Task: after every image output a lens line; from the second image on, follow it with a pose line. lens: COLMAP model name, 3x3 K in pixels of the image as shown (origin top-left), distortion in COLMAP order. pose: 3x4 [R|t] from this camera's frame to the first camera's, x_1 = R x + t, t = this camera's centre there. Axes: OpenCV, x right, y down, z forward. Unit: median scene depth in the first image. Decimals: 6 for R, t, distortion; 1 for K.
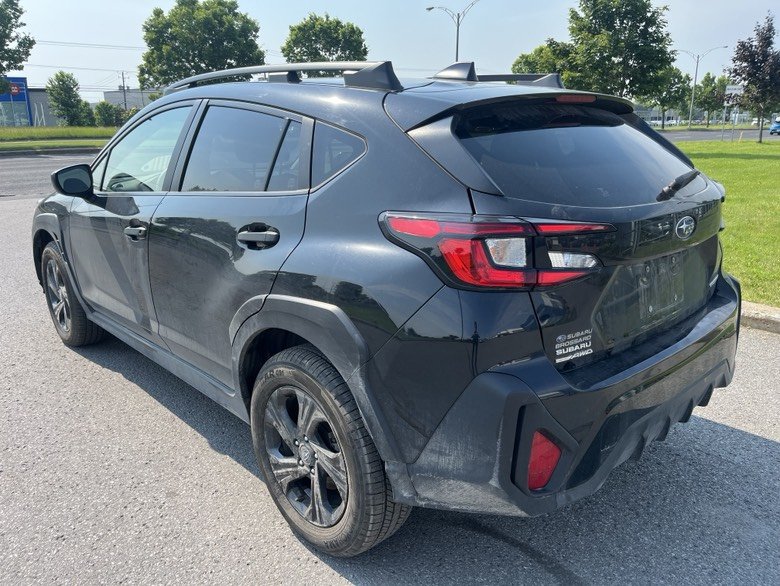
lens RADIAL K [[593.3, 0, 386.6], [0, 593.3, 296.7], [0, 0, 1]] dist [0.066448, -0.101169]
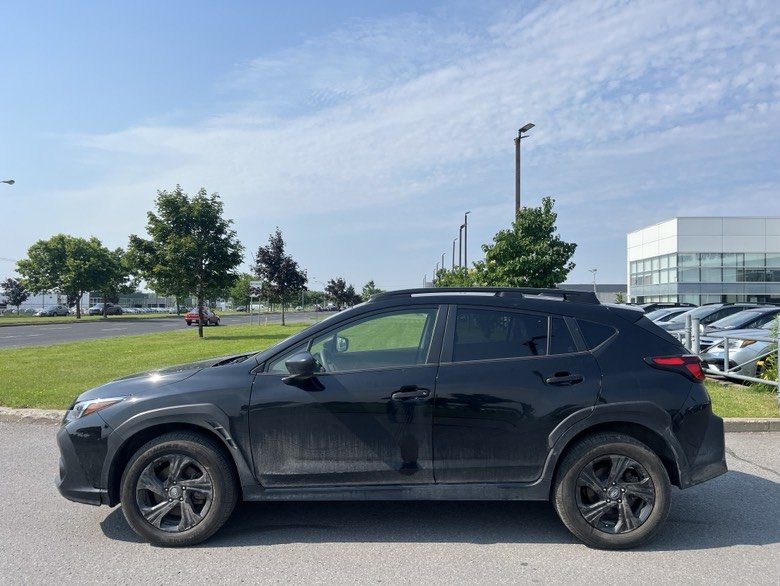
lens RADIAL K [[593.3, 0, 386.6], [0, 593.3, 296.7], [0, 0, 1]] dist [0.066448, -0.101169]
pose [[0.700422, 0.018841, 0.713480, -0.177600], [0.194899, 0.956609, -0.216594, -0.004648], [-0.686603, 0.290763, 0.666358, 0.006717]]
